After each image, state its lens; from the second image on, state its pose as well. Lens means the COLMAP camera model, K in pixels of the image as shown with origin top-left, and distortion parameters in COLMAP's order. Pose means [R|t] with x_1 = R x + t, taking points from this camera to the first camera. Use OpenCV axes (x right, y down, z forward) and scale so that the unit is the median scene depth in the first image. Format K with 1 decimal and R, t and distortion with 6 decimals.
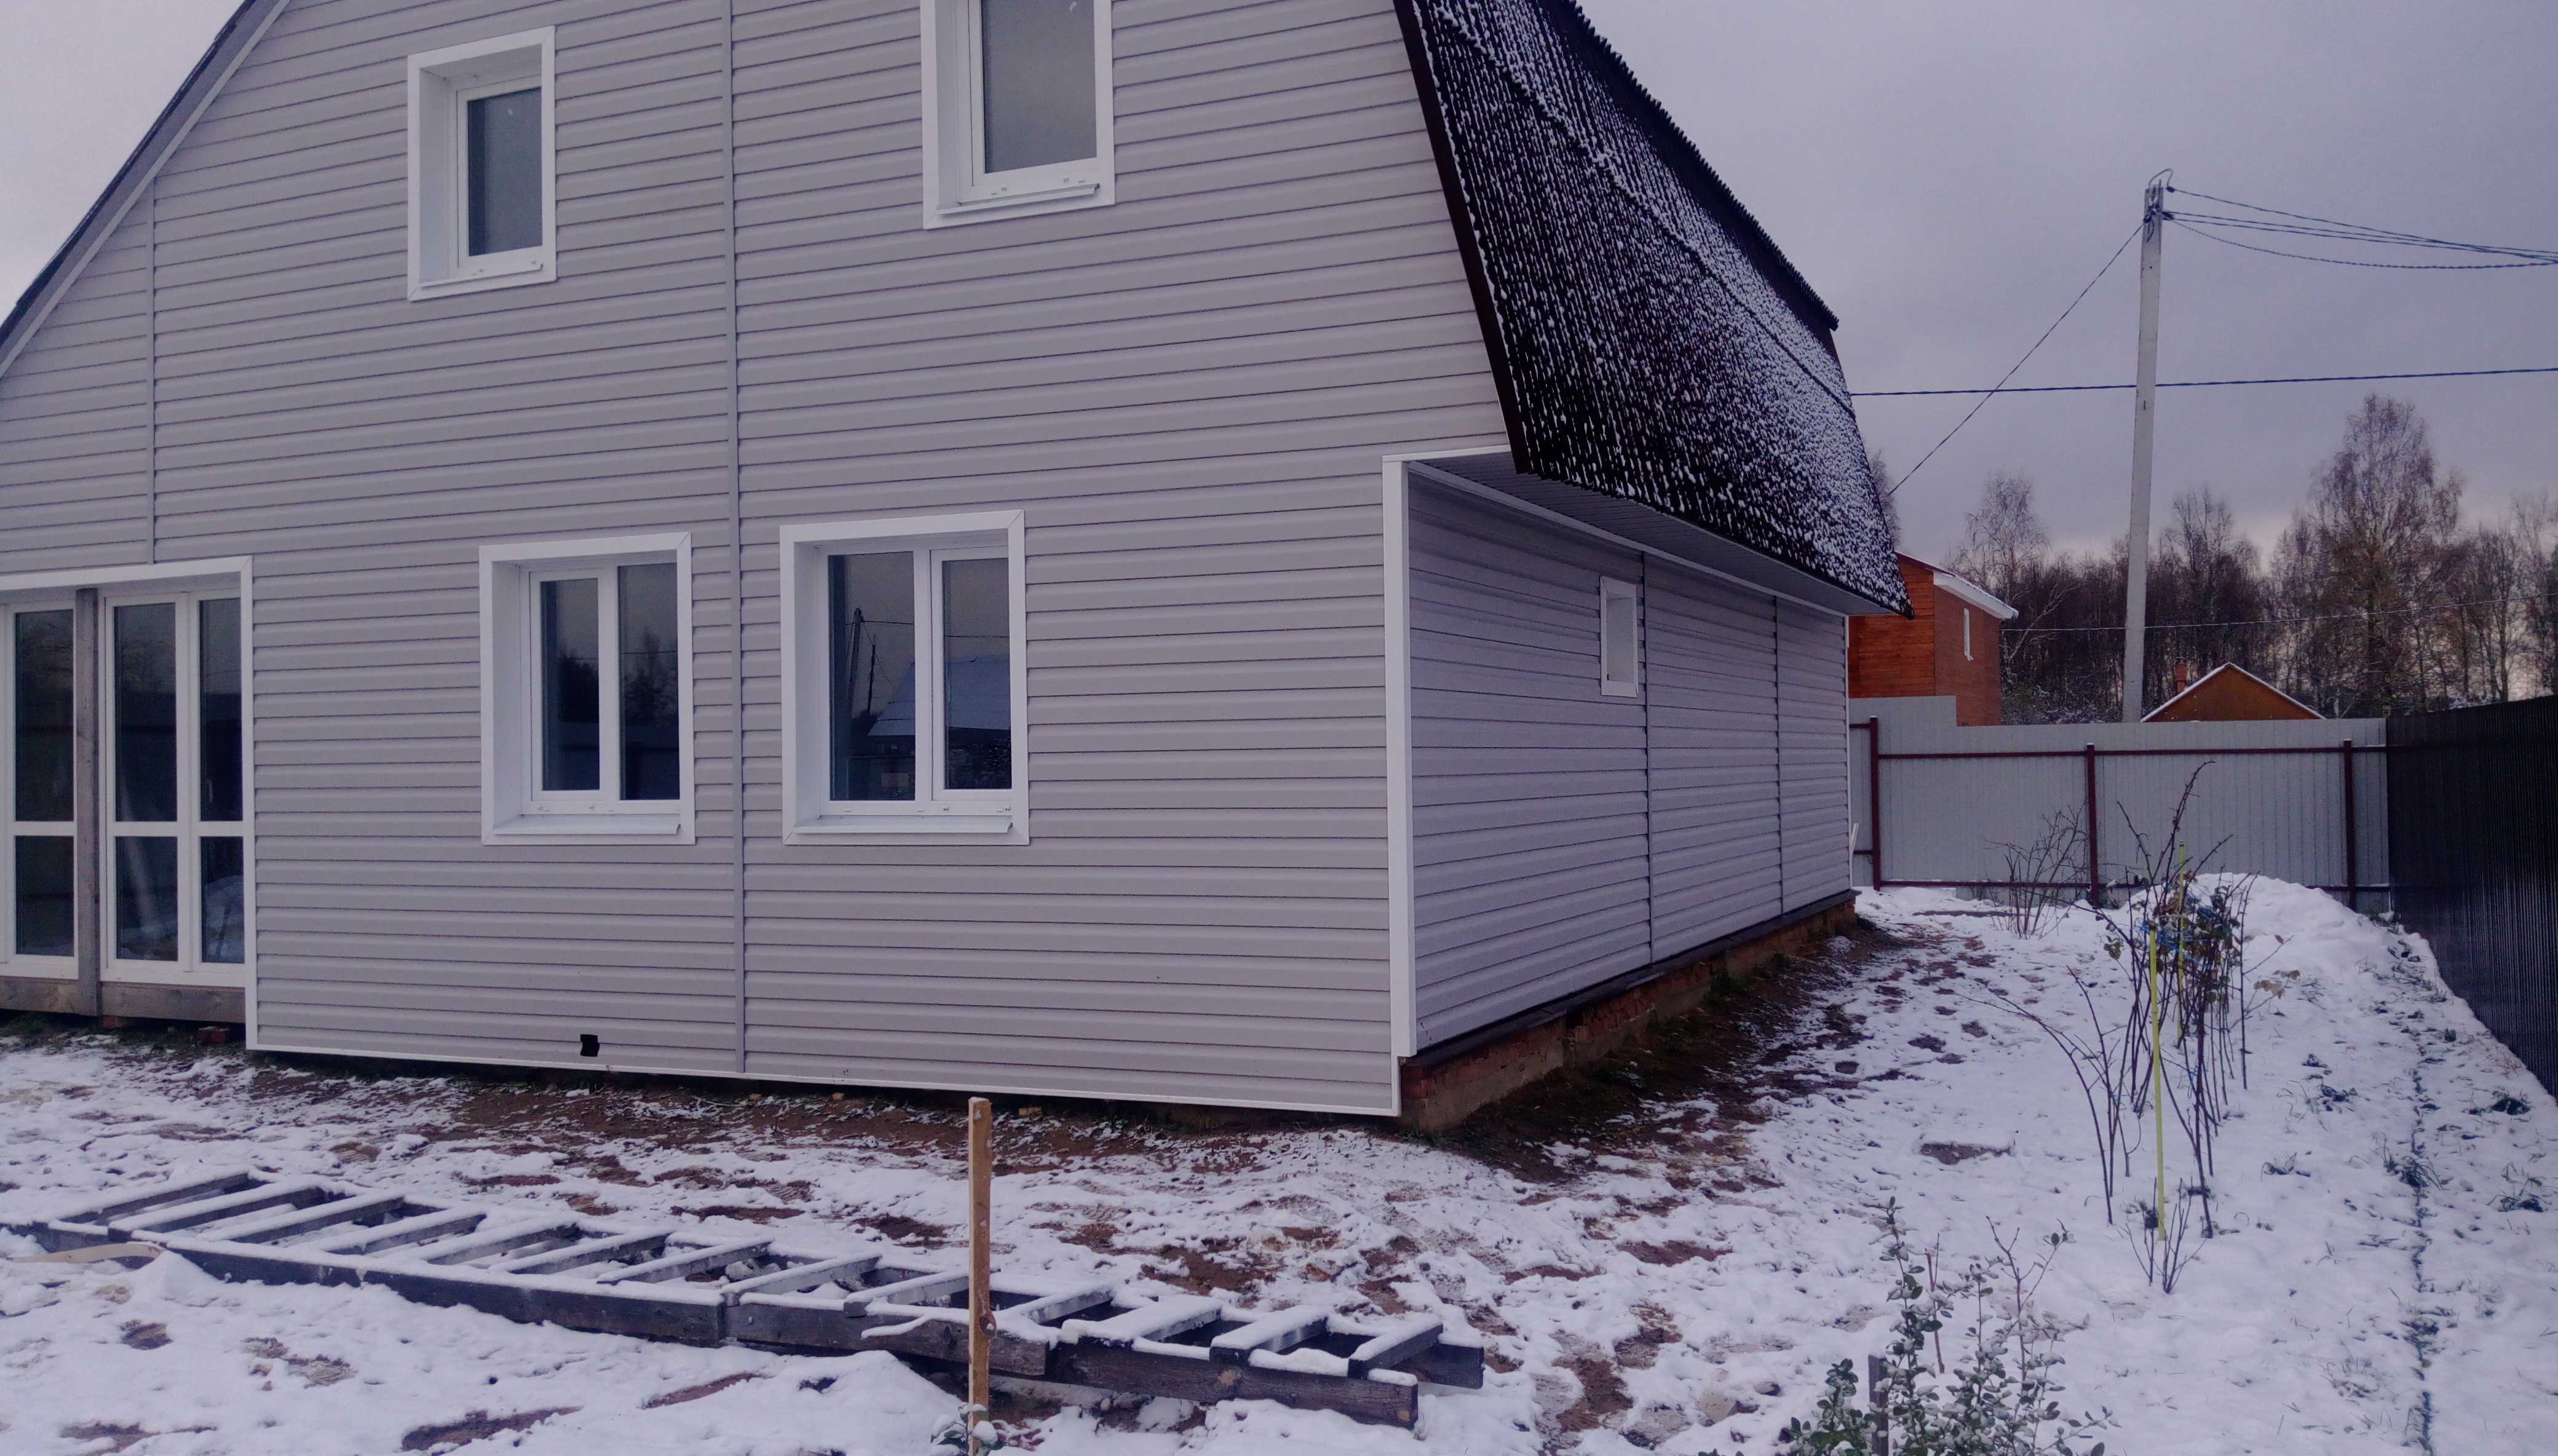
lens RADIAL K [[2042.1, 0, 1327.4], [0, 2042.1, 725.1], [0, 0, 1]] dist [0.125691, -0.221666]
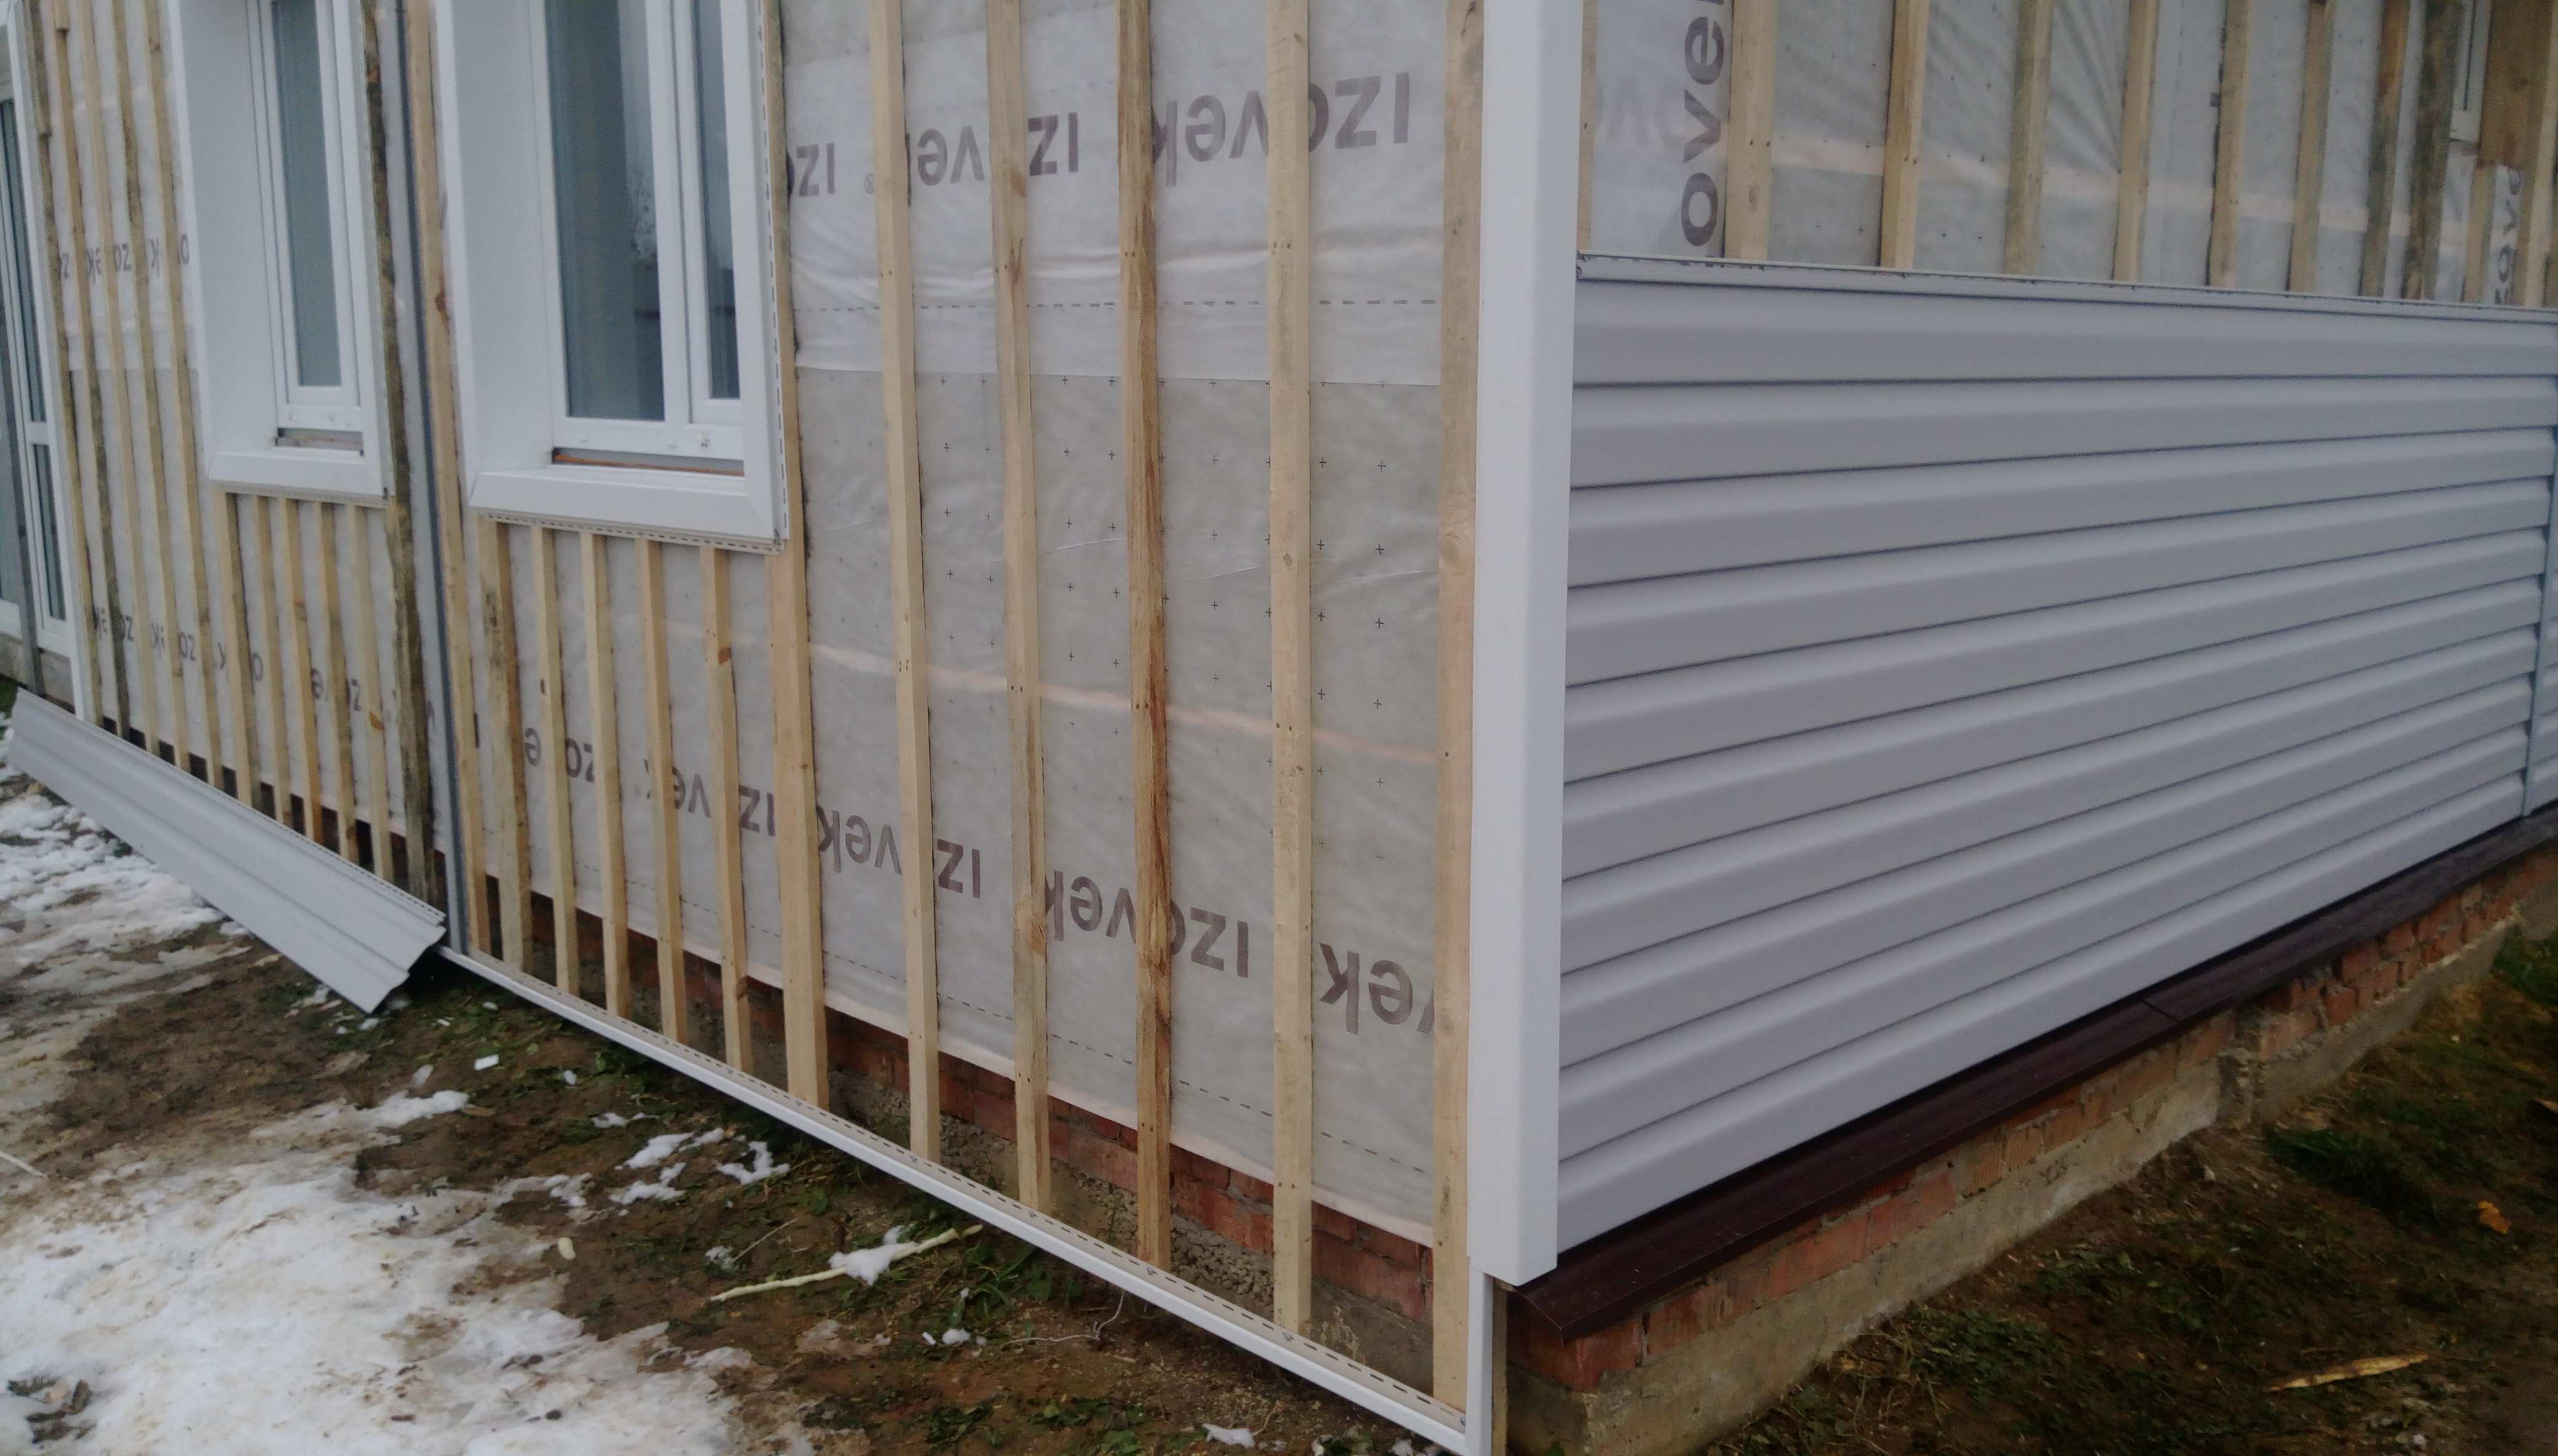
lens RADIAL K [[2071.0, 0, 1332.9], [0, 2071.0, 727.0], [0, 0, 1]] dist [0.090273, -0.148396]
pose [[0.925389, 0.077936, -0.370919, 0.094503], [-0.006433, 0.981719, 0.190226, 0.013892], [0.378964, -0.173647, 0.908974, 0.540185]]
